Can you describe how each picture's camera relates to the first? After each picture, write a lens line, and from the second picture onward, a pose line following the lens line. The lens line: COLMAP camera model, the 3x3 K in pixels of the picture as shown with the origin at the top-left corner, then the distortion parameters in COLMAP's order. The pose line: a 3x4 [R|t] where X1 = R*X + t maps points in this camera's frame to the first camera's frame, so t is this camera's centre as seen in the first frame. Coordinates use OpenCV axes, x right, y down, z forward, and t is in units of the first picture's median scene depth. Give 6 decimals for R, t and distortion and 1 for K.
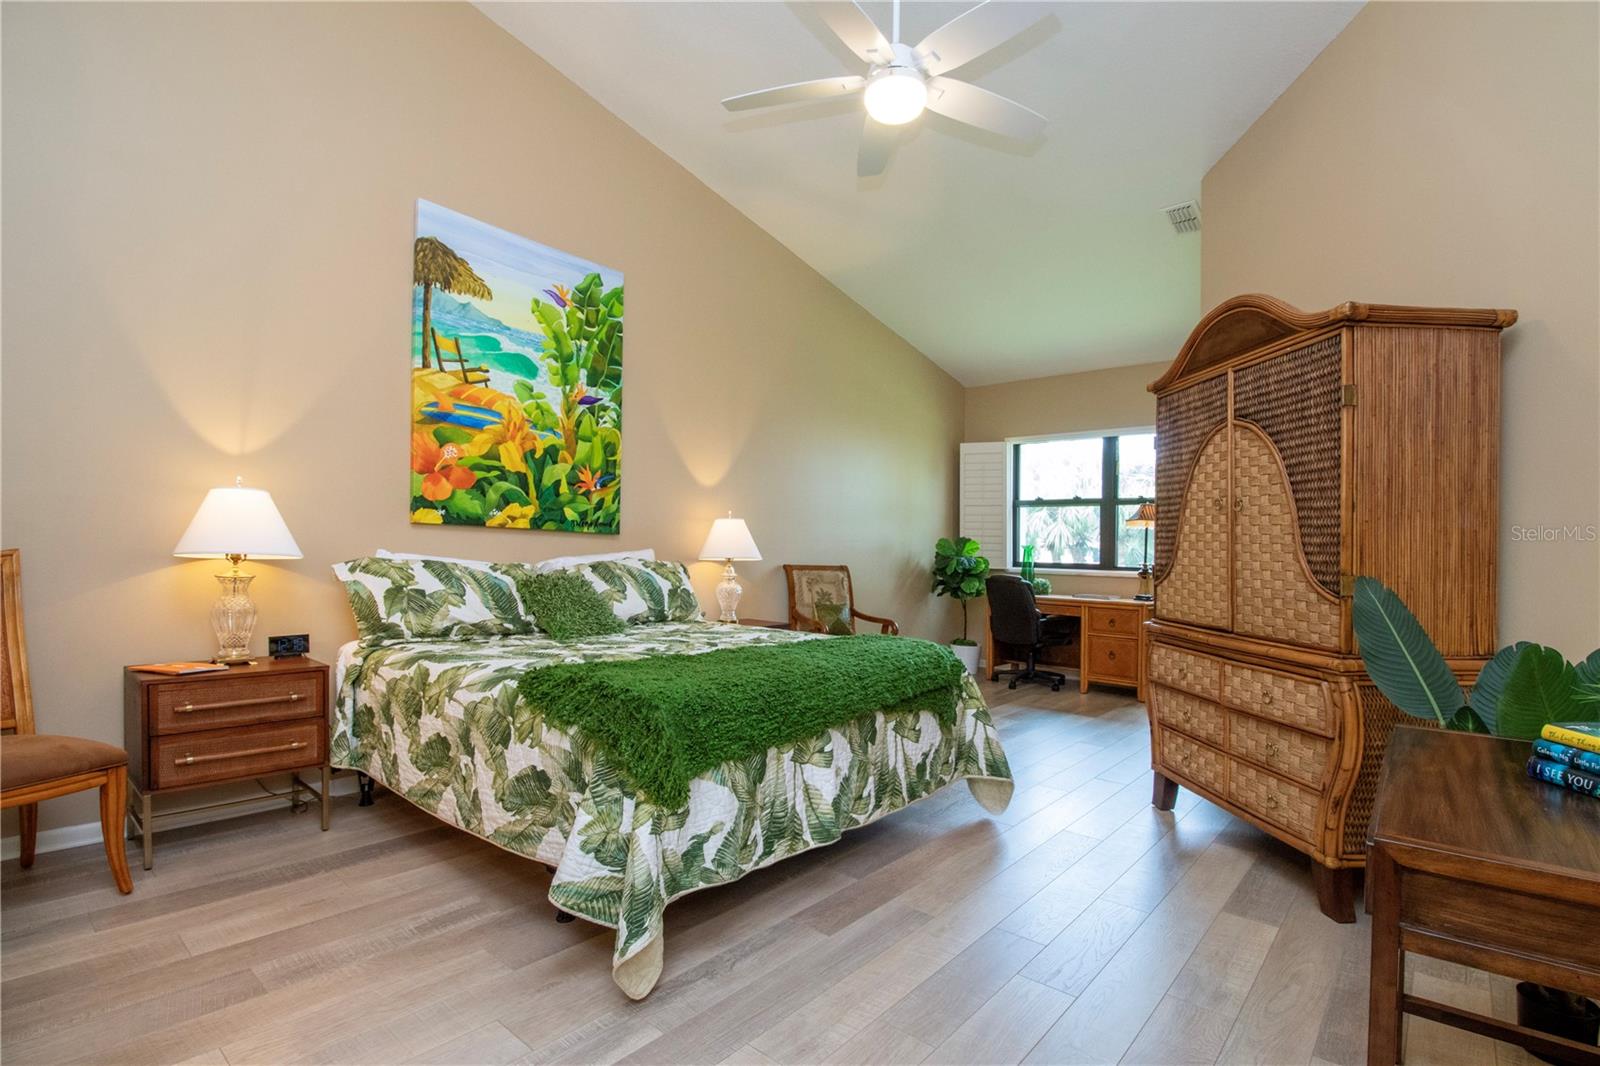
lens RADIAL K [[735.6, 0, 807.4], [0, 735.6, 557.8], [0, 0, 1]] dist [0.000178, -0.000693]
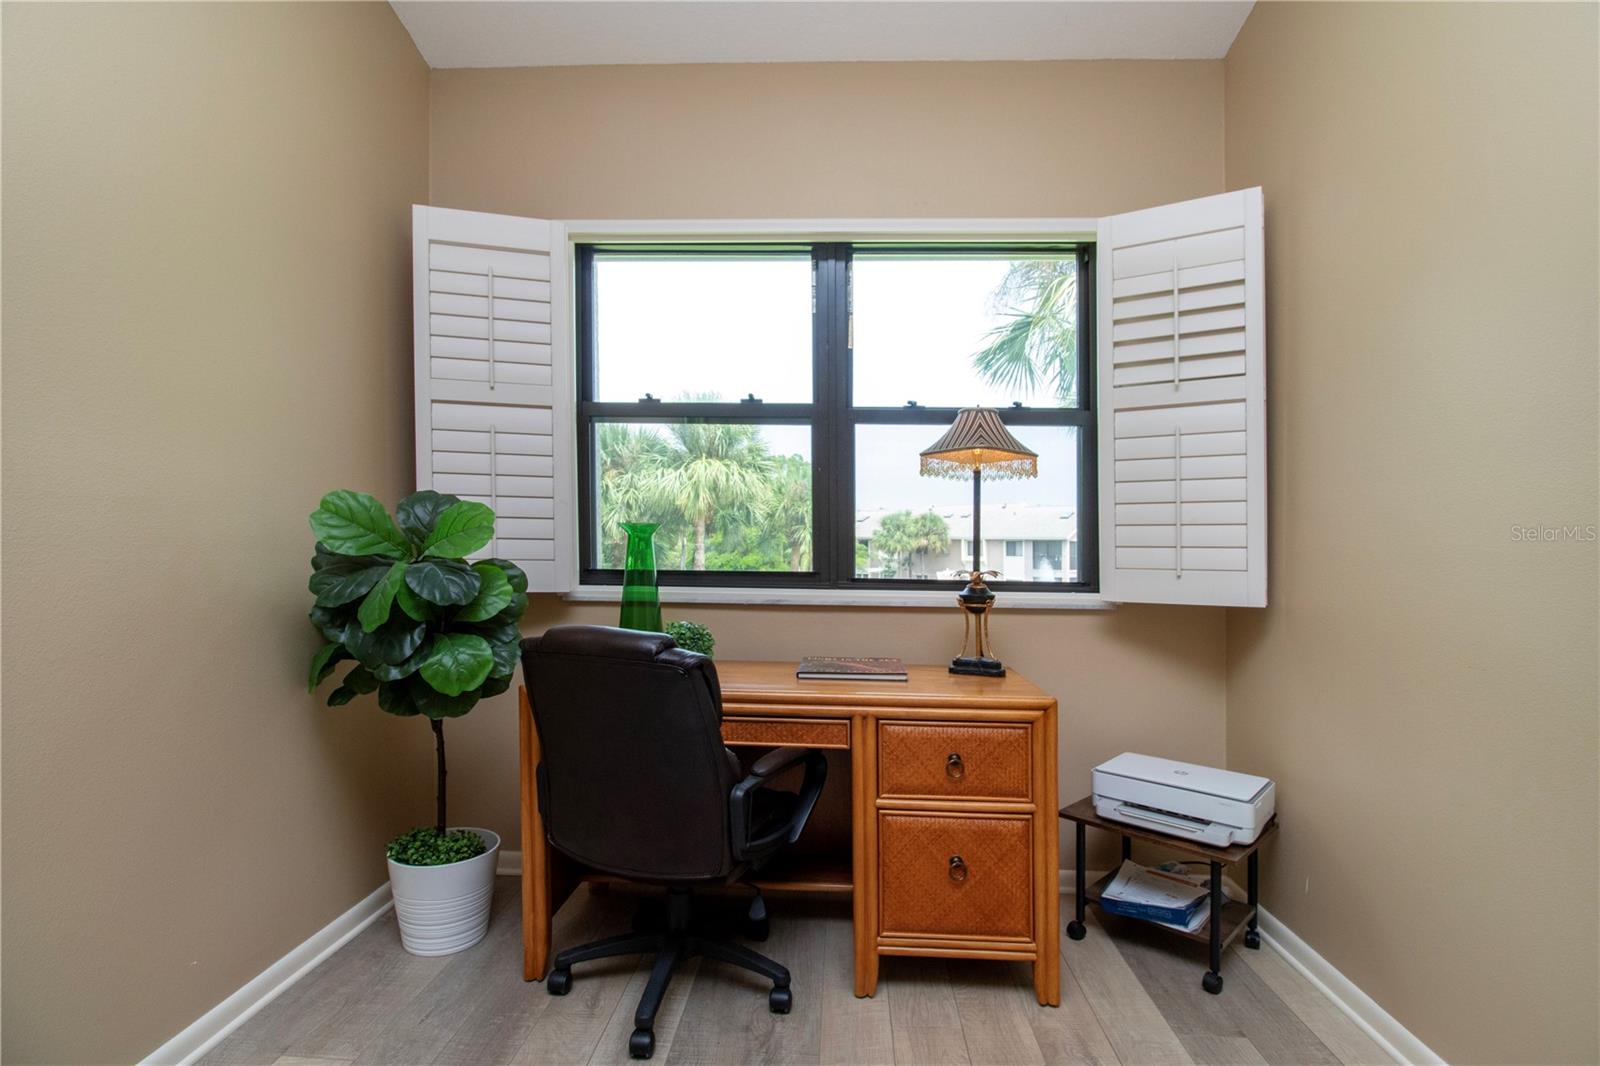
lens RADIAL K [[735.6, 0, 807.4], [0, 735.6, 557.8], [0, 0, 1]] dist [0.000178, -0.000693]
pose [[0.783715, -0.019334, 0.620820, 0.261041], [0.012095, 0.999801, 0.015868, -0.008066], [-0.621003, -0.004927, 0.783792, 1.198509]]
